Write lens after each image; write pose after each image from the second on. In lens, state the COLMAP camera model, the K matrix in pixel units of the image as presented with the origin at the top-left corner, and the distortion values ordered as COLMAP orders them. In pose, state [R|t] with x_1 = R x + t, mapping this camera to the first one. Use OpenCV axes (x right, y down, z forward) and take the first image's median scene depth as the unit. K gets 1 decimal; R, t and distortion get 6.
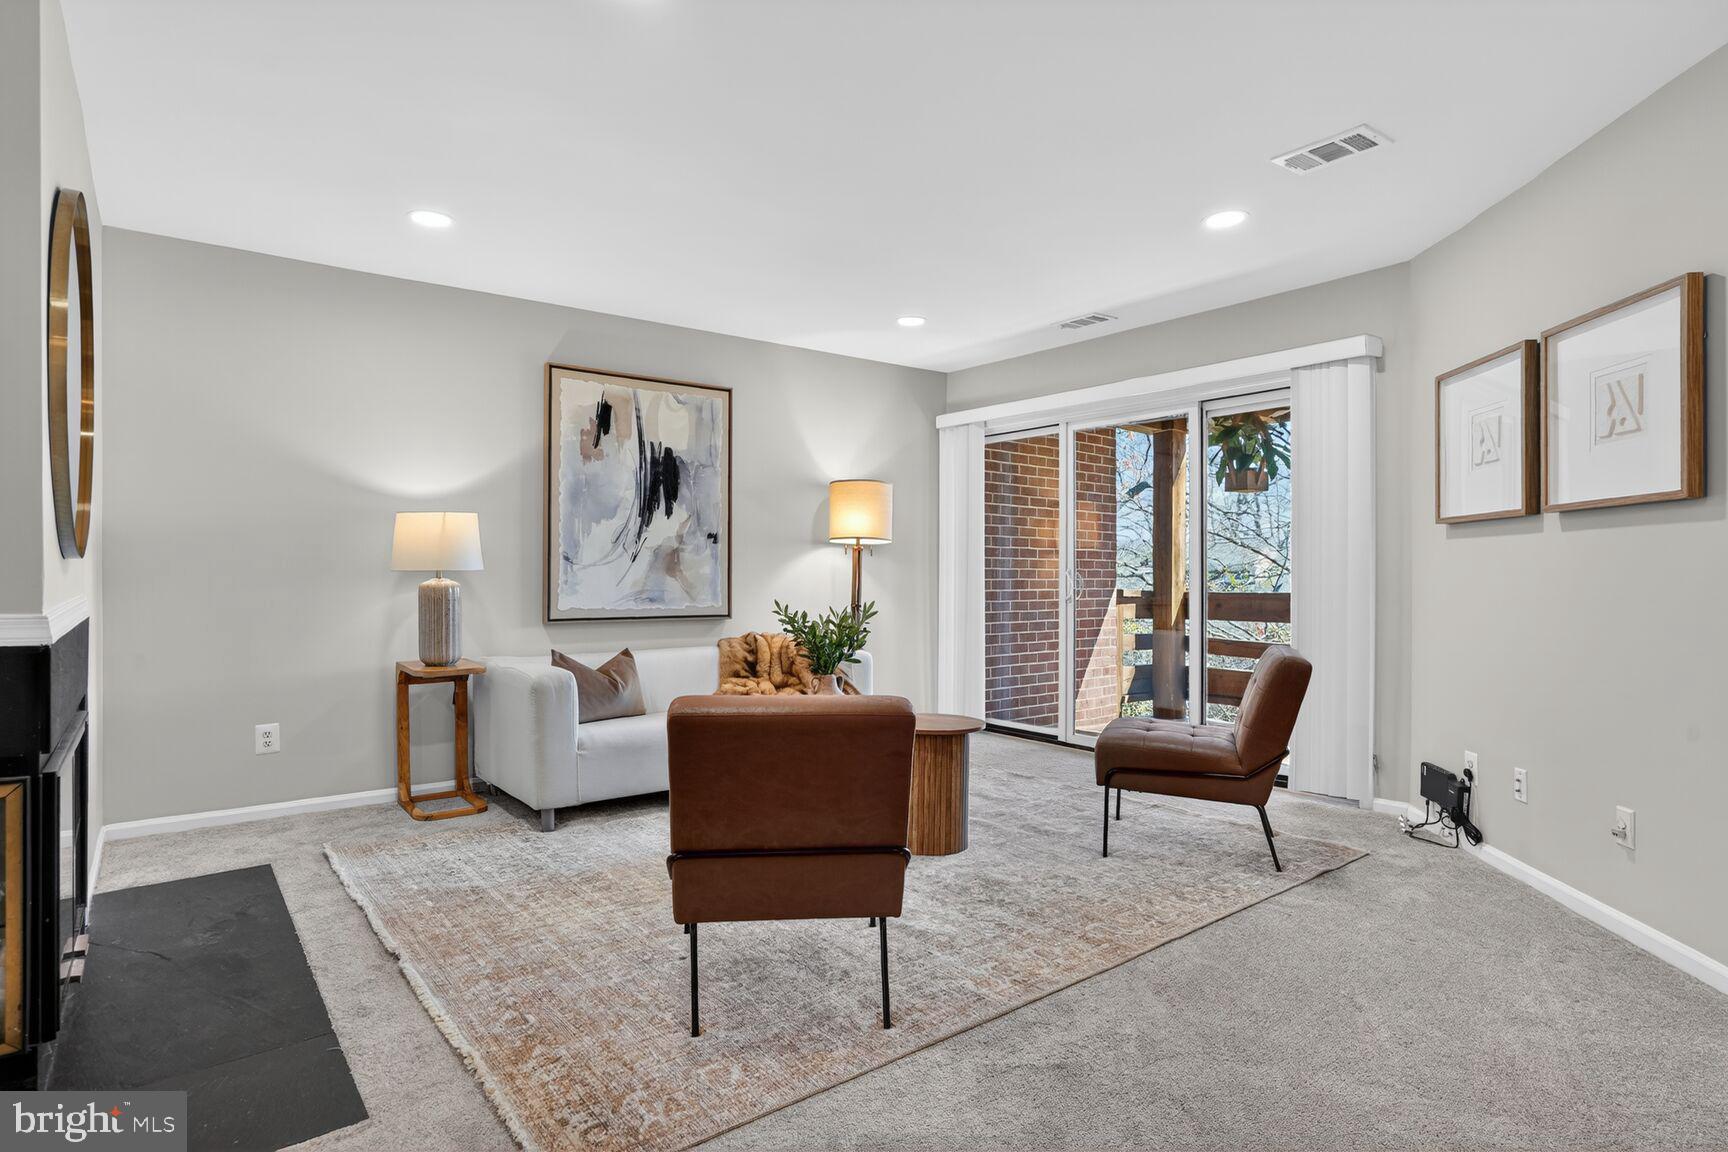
lens RADIAL K [[914.6, 0, 864.0], [0, 914.6, 576.0], [0, 0, 1]] dist [-0.036072, 0.000145]
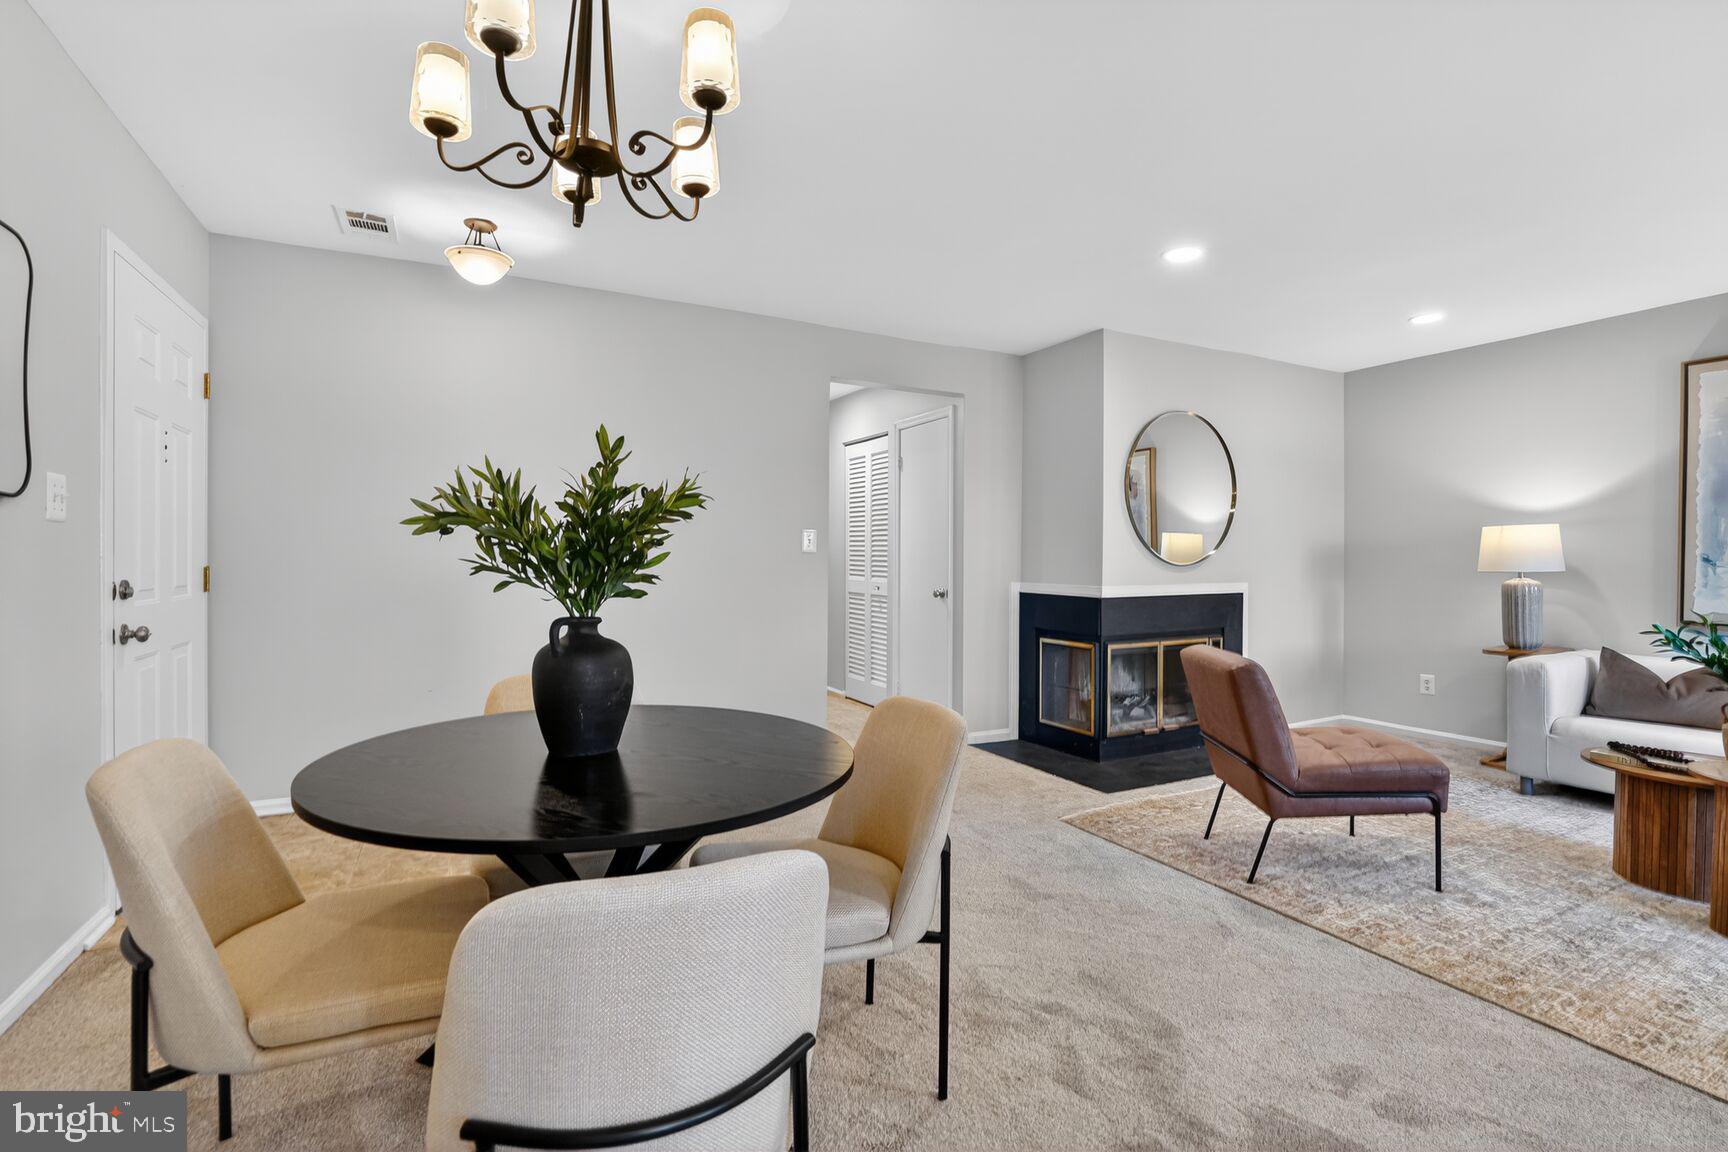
lens RADIAL K [[804.5, 0, 854.9], [0, 804.5, 561.8], [0, 0, 1]] dist [-0.055145, 0.019671]
pose [[-0.201089, 0.000030, -0.979573, 0.632389], [-0.004830, 0.999988, 0.001022, -0.013881], [0.979561, 0.004937, -0.201086, 0.273815]]
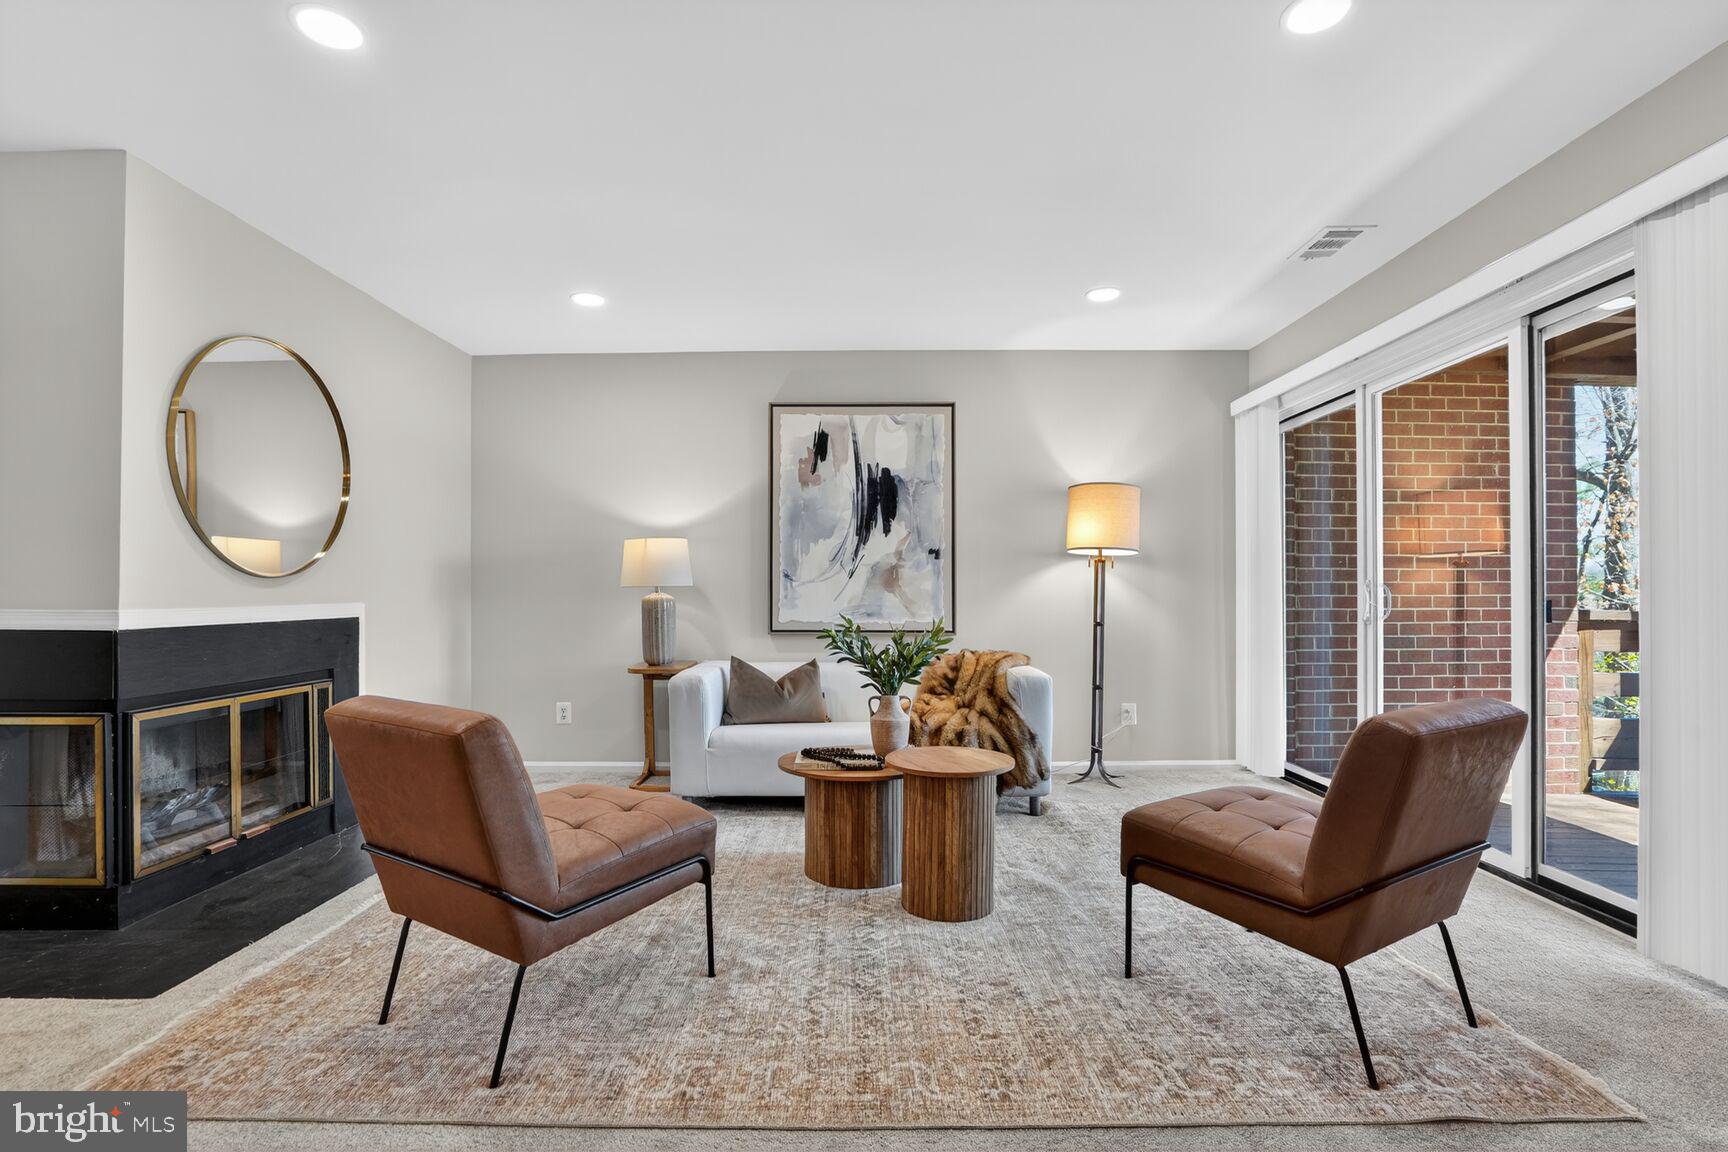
lens RADIAL K [[809.2, 0, 863.6], [0, 809.2, 601.2], [0, 0, 1]] dist [-0.056553, 0.019715]
pose [[0.783598, 0.000822, -0.621268, 0.349555], [0.001536, 0.999994, 0.003259, 0.008303], [0.621267, -0.003508, 0.783591, 0.273721]]
